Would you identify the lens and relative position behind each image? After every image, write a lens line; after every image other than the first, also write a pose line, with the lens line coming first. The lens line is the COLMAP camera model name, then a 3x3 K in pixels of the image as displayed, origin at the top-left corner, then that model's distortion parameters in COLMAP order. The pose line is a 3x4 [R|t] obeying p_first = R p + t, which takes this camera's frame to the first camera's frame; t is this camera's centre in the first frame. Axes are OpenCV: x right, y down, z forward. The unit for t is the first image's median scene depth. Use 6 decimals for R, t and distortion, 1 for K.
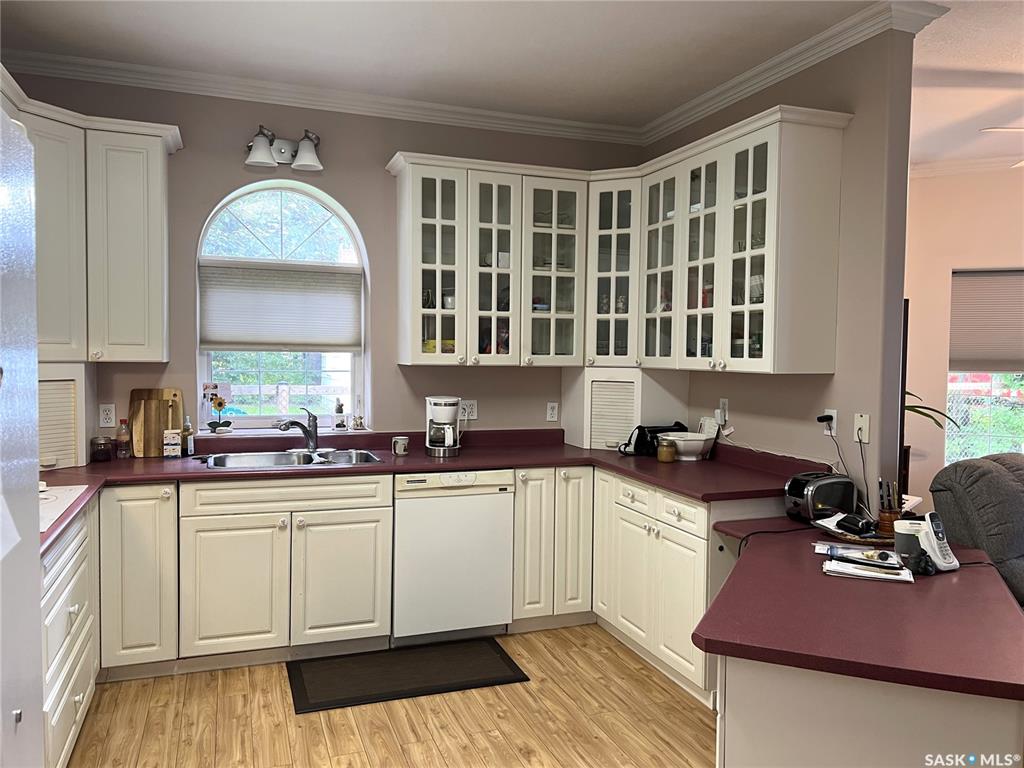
lens RADIAL K [[773.3, 0, 512.1], [0, 773.3, 391.1], [0, 0, 1]] dist [0.058601, -0.038222]
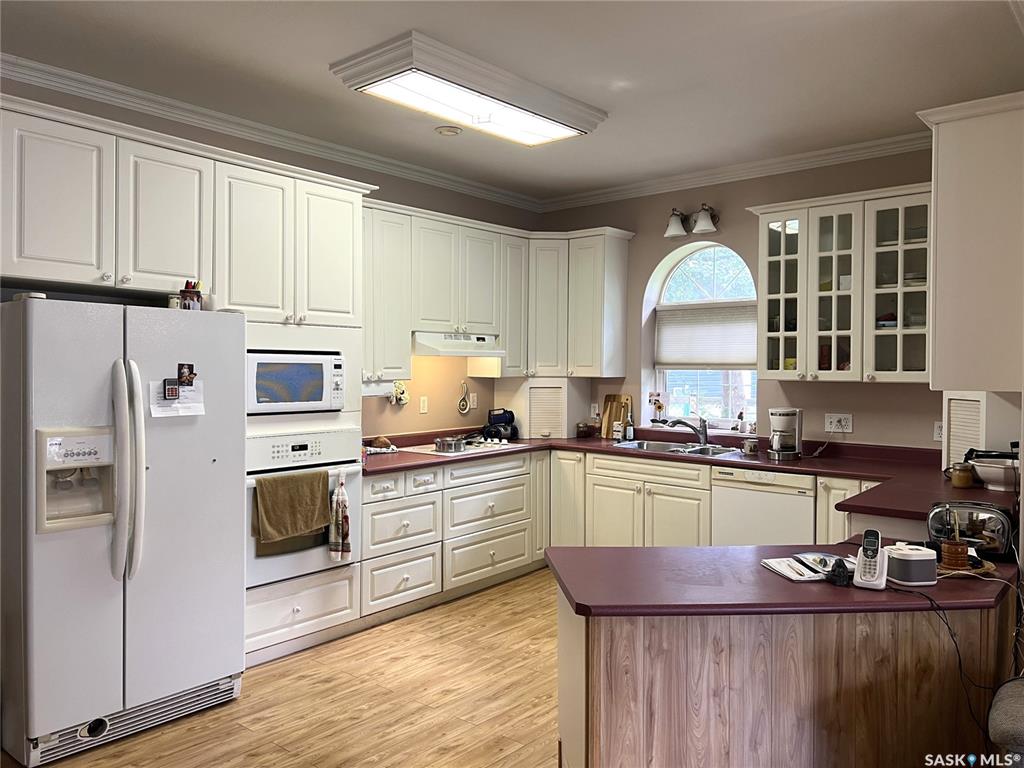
lens RADIAL K [[773.3, 0, 512.4], [0, 773.3, 384.1], [0, 0, 1]] dist [0.058601, -0.038222]
pose [[0.478162, 0.008970, -0.878226, 0.740840], [-0.047647, 0.998740, -0.015741, 0.009693], [0.876978, 0.049372, 0.477987, 0.091635]]
